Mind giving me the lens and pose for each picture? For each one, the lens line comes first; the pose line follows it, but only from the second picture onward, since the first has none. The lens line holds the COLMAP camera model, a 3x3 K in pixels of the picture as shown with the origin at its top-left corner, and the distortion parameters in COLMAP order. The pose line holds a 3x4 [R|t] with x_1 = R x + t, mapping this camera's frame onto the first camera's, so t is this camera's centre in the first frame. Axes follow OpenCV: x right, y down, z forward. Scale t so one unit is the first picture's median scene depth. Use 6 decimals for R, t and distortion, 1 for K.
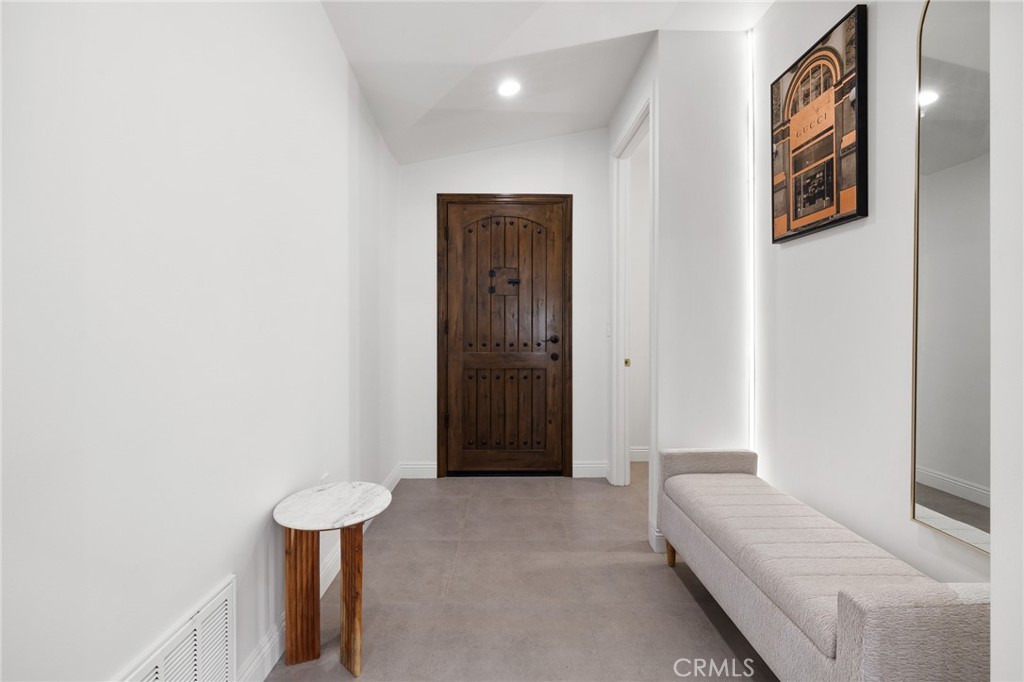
lens RADIAL K [[457.1, 0, 520.9], [0, 457.1, 331.6], [0, 0, 1]] dist [0.016612, 0.000060]
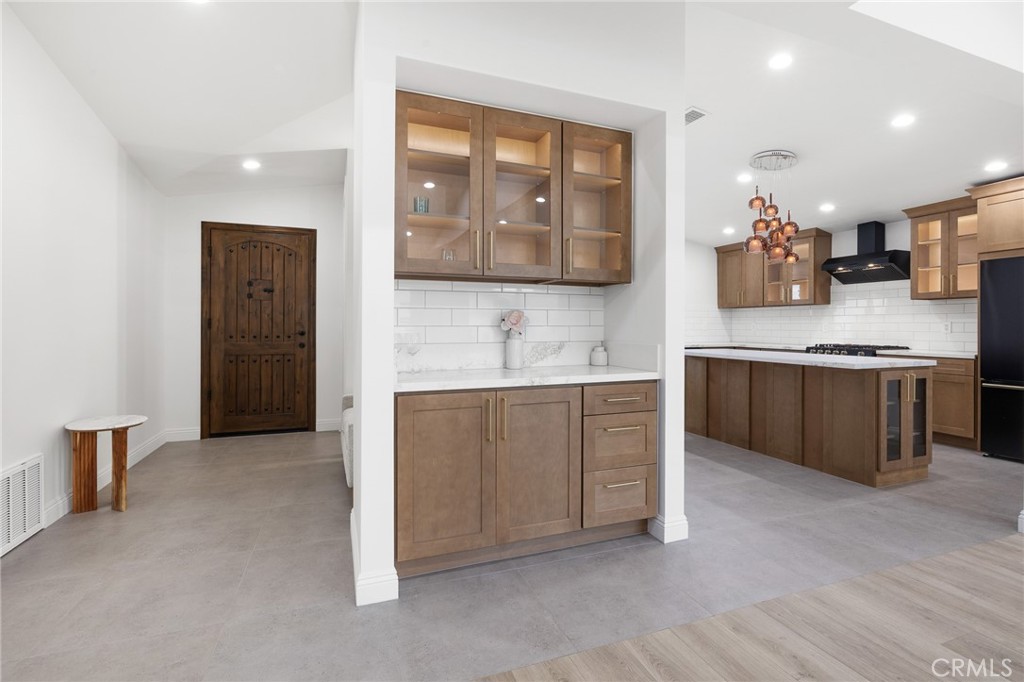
lens RADIAL K [[455.5, 0, 528.4], [0, 455.5, 327.9], [0, 0, 1]] dist [-0.013003, 0.001886]
pose [[0.927508, 0.002847, 0.373791, 0.197300], [-0.001026, 0.999987, -0.005072, 0.008448], [-0.373801, 0.004321, 0.927499, -0.534543]]
